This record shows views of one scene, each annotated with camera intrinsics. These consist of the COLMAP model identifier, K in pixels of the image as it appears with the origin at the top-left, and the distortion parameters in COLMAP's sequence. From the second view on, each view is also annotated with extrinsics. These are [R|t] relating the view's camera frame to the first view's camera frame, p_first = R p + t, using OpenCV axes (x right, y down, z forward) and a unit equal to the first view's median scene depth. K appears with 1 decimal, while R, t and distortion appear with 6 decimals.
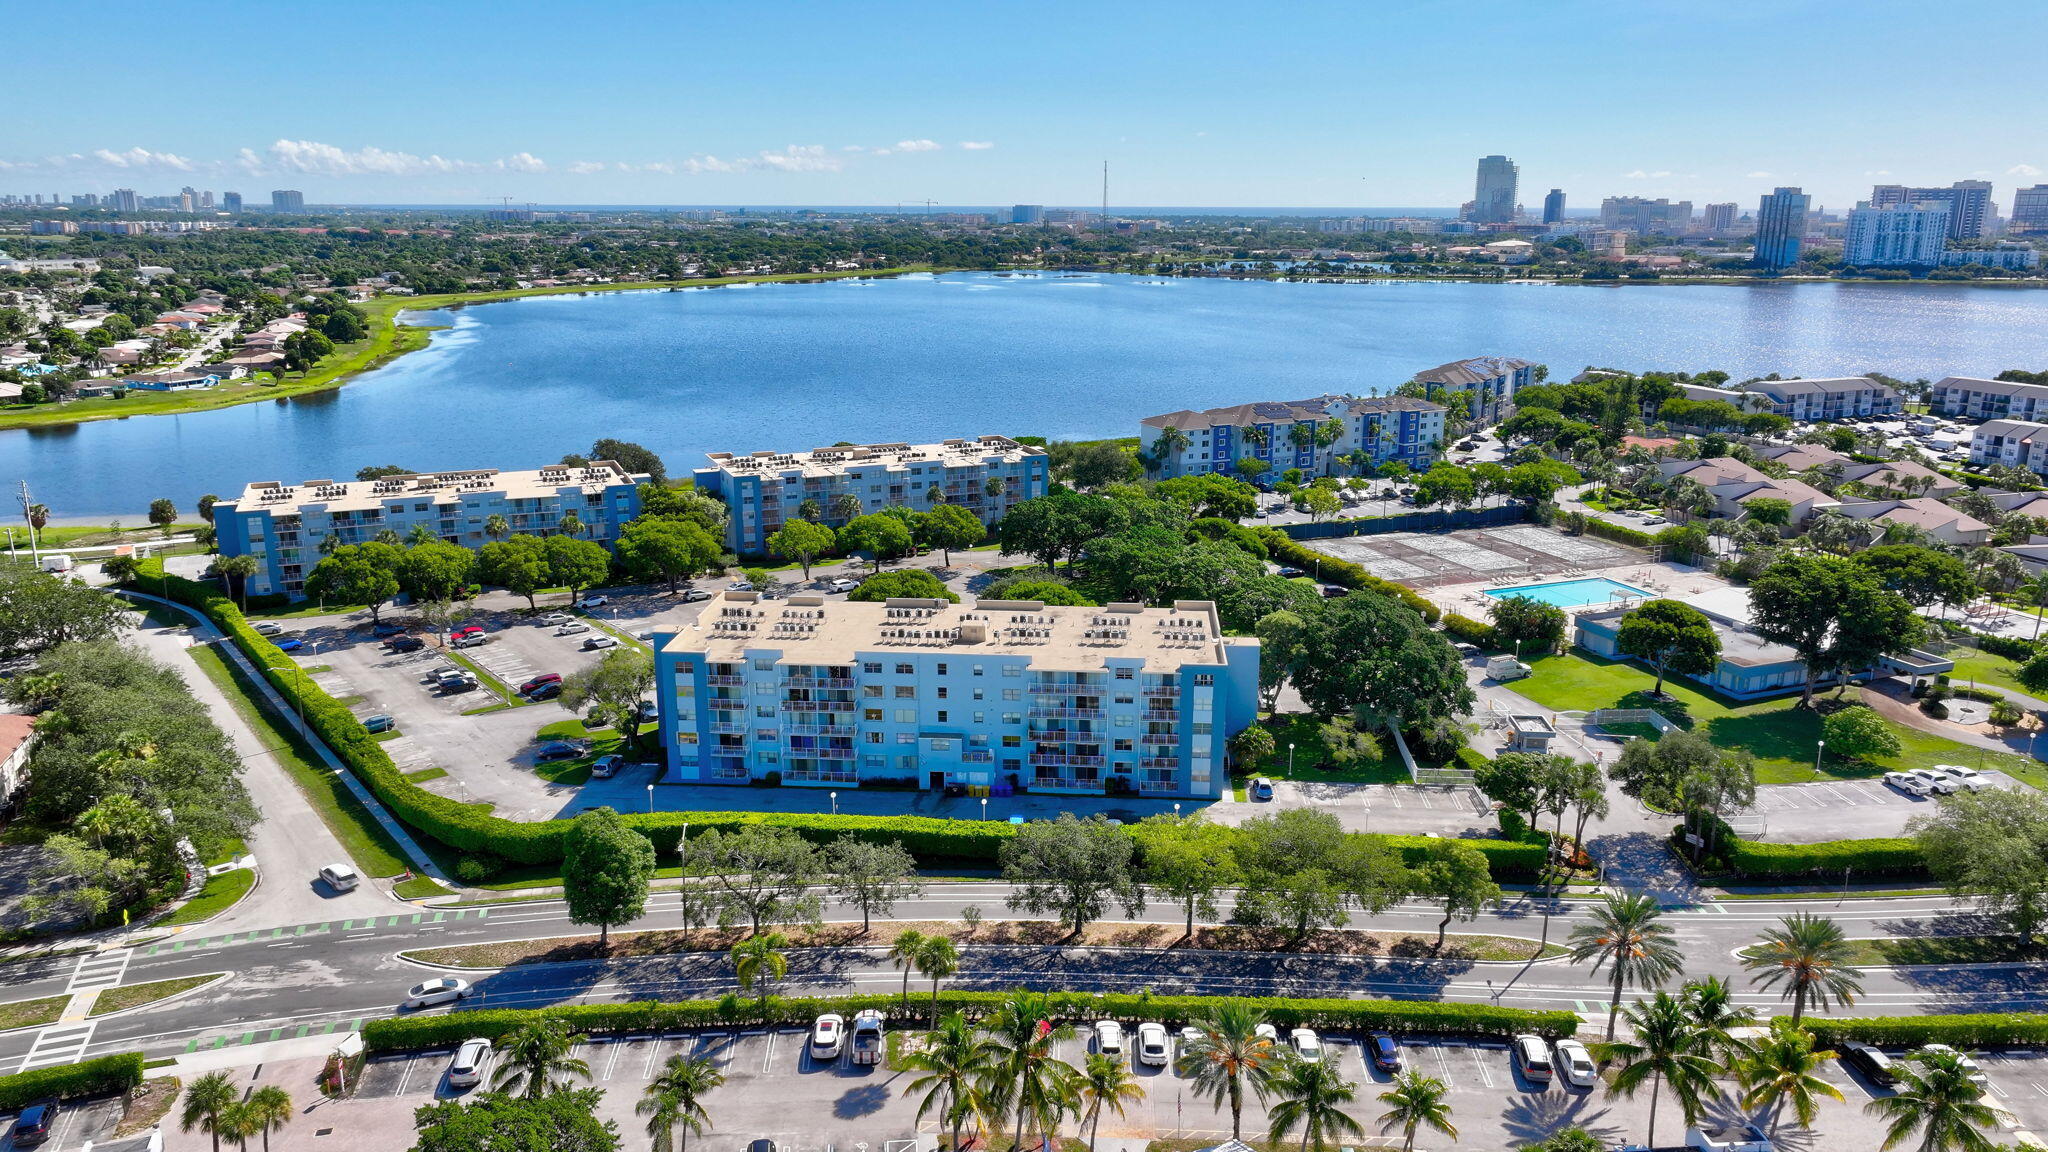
lens RADIAL K [[1439.1, 0, 1025.9], [0, 1439.1, 569.4], [0, 0, 1]] dist [0.005253, 0.002165]
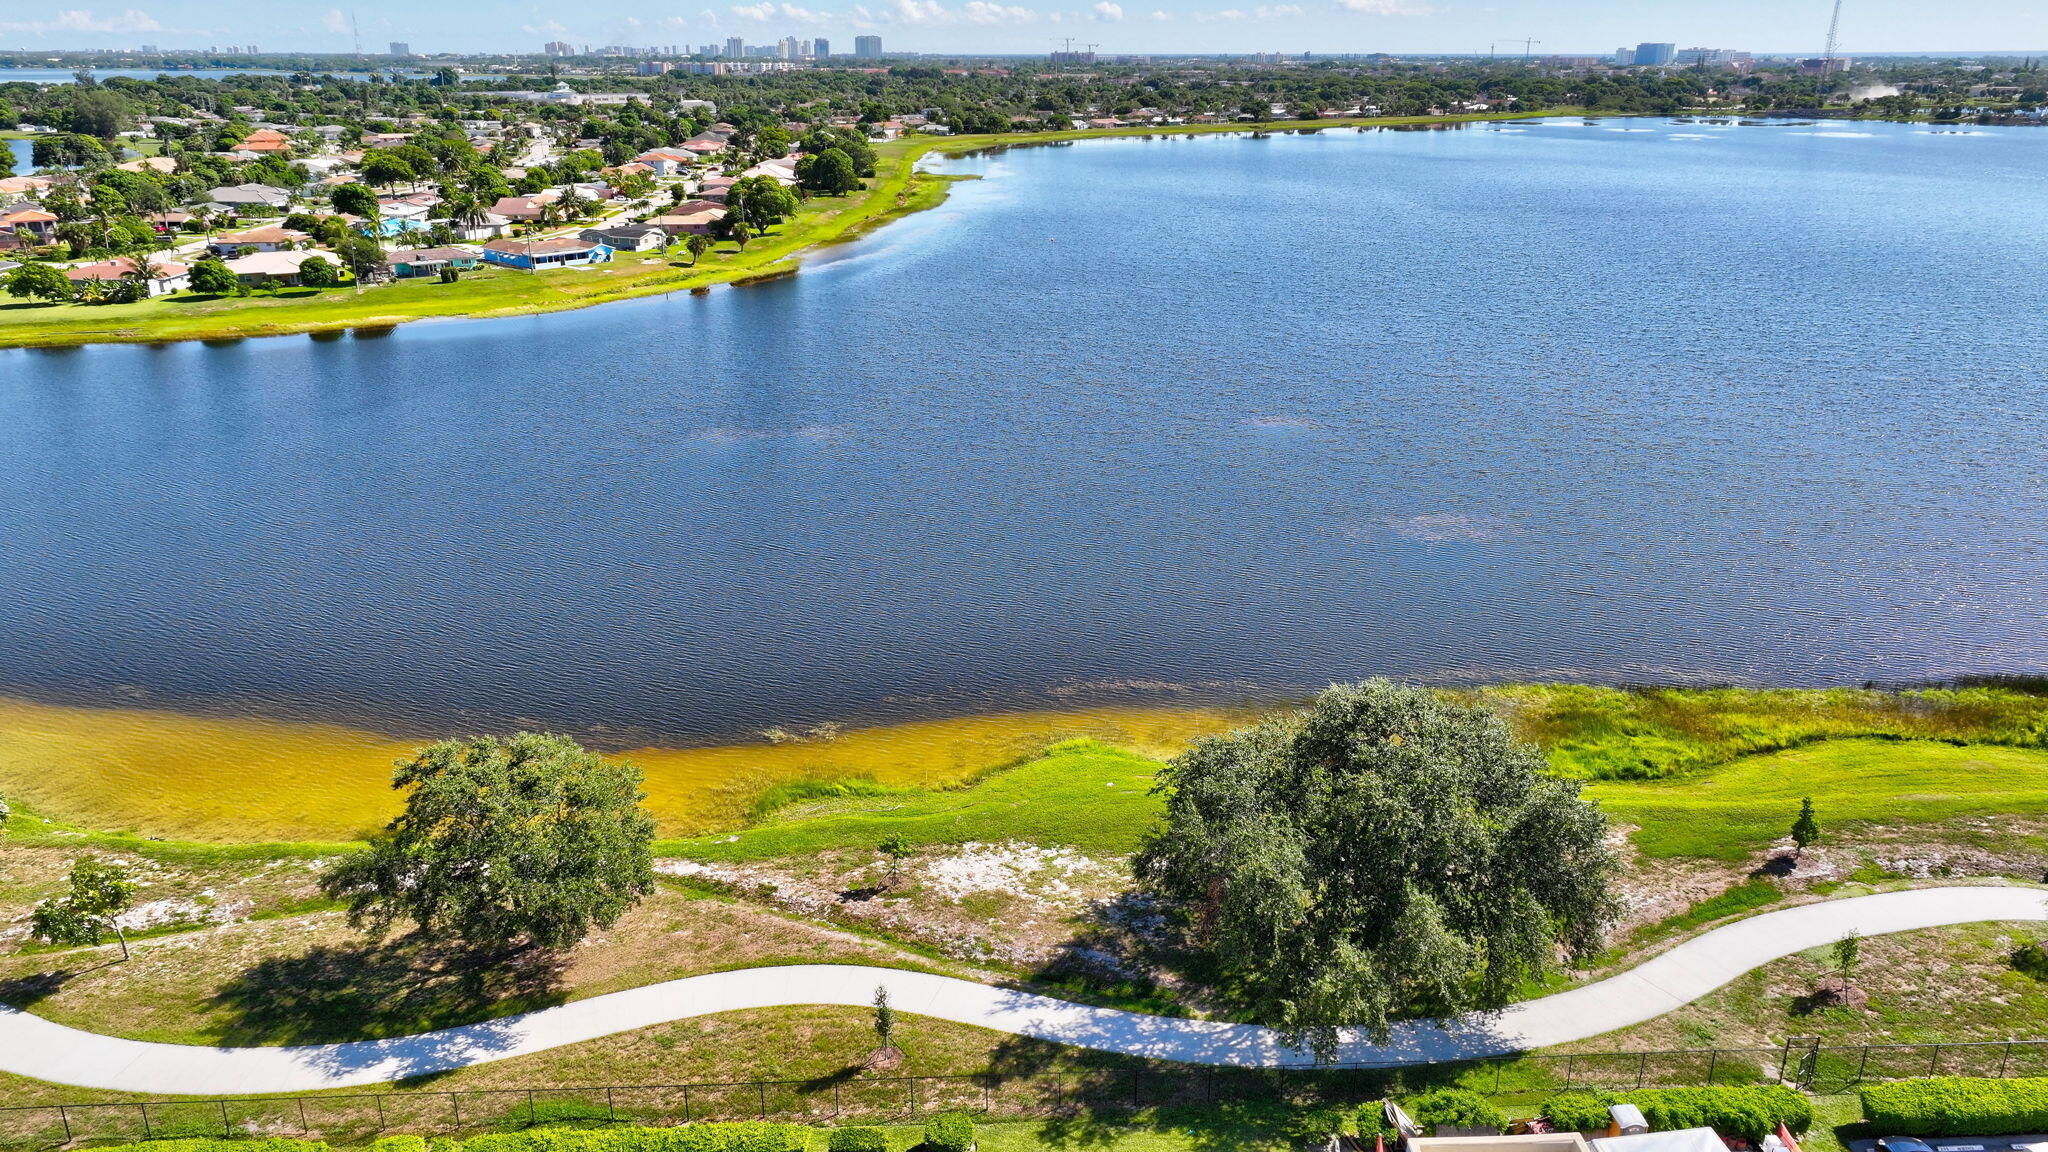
lens RADIAL K [[1439.1, 0, 1025.9], [0, 1439.1, 569.4], [0, 0, 1]] dist [0.005253, 0.002165]
pose [[0.934253, 0.116696, -0.336976, -0.091927], [-0.084065, 0.990381, 0.109905, -0.045190], [0.346560, -0.074351, 0.935077, 0.264523]]
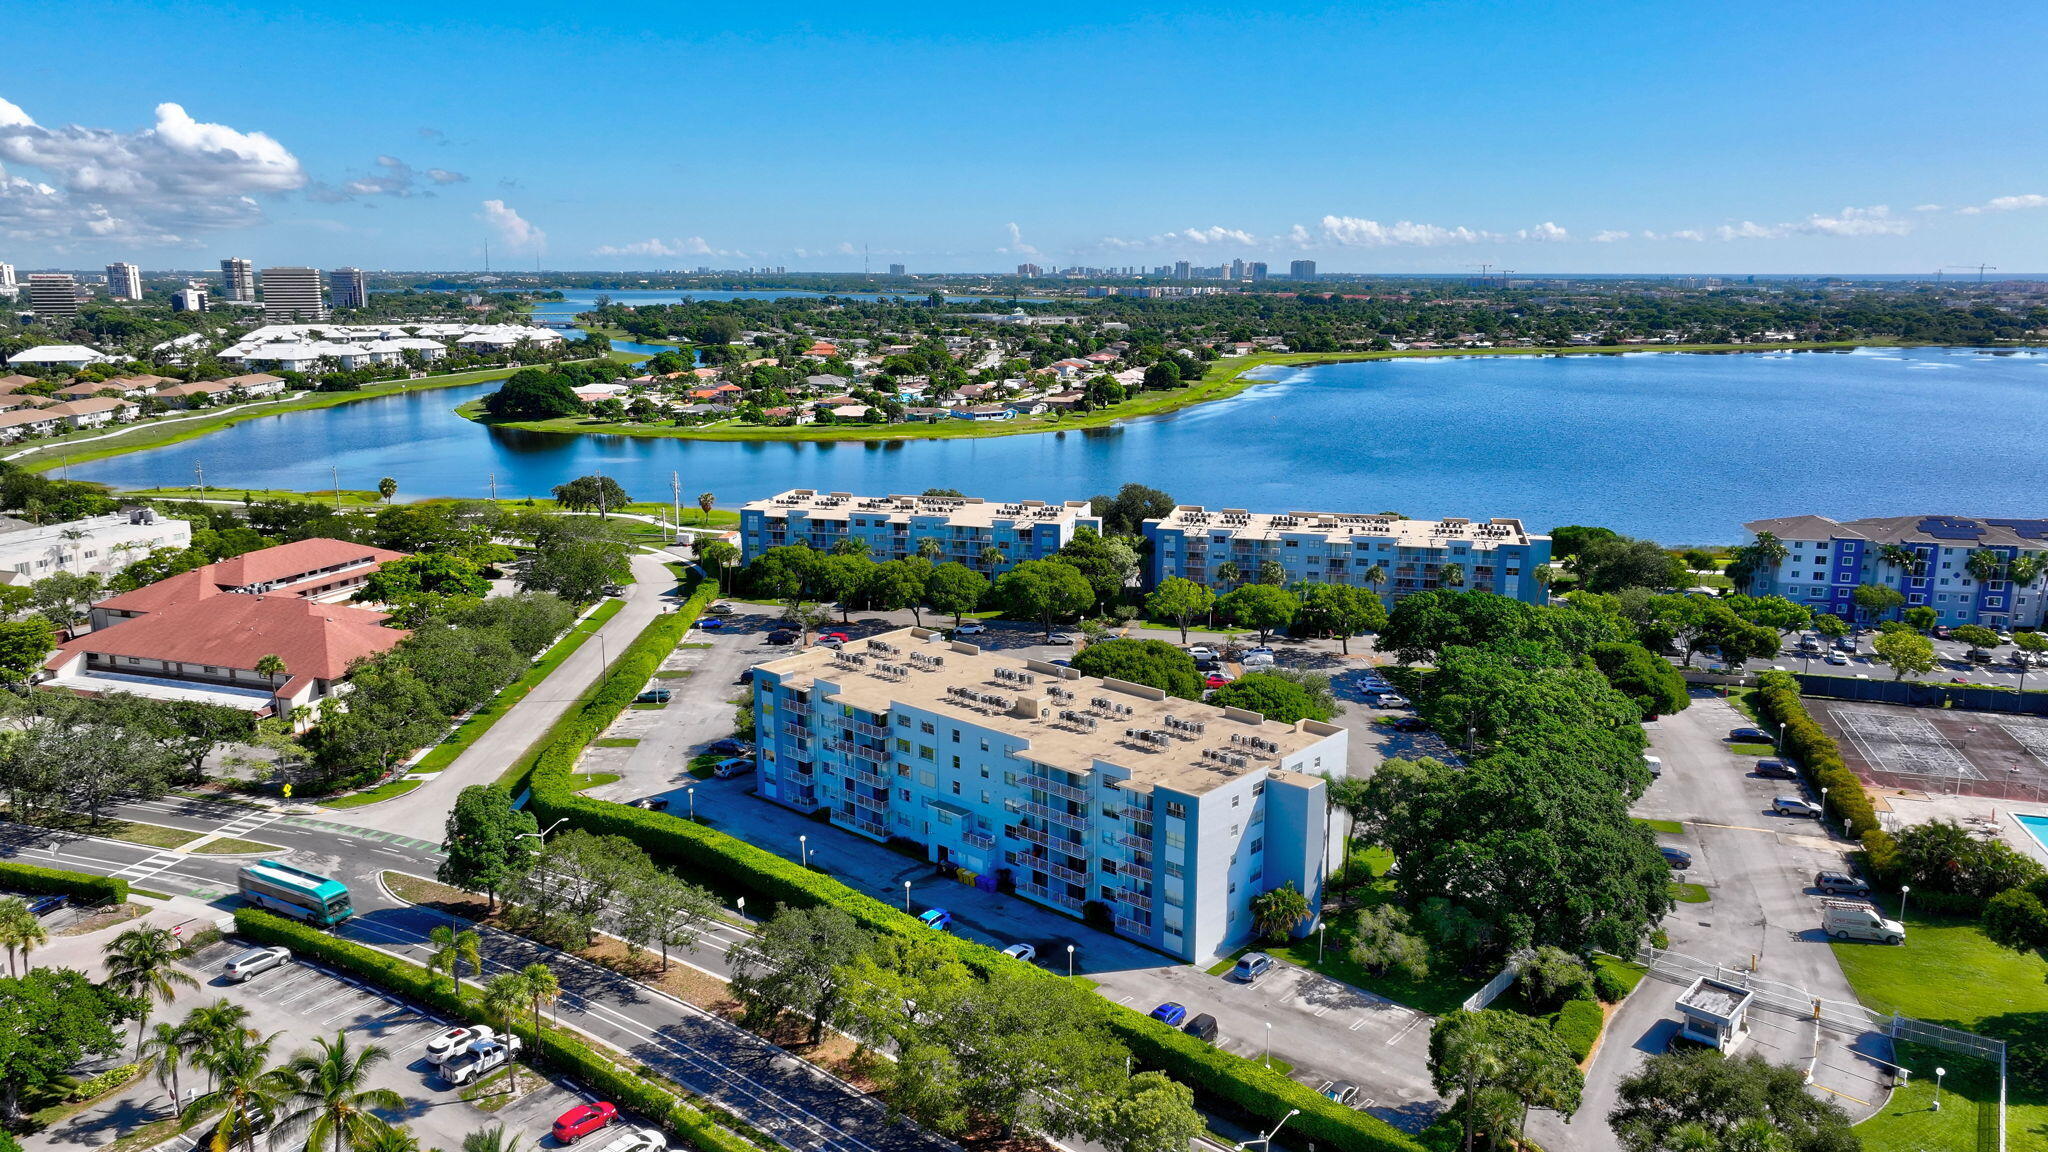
lens RADIAL K [[1436.8, 0, 1020.9], [0, 1436.8, 573.8], [0, 0, 1]] dist [0.001415, 0.005256]
pose [[0.785171, 0.125397, -0.606450, 0.093579], [-0.150883, 0.988510, 0.009048, -0.008567], [0.600617, 0.084399, 0.795070, 0.052373]]
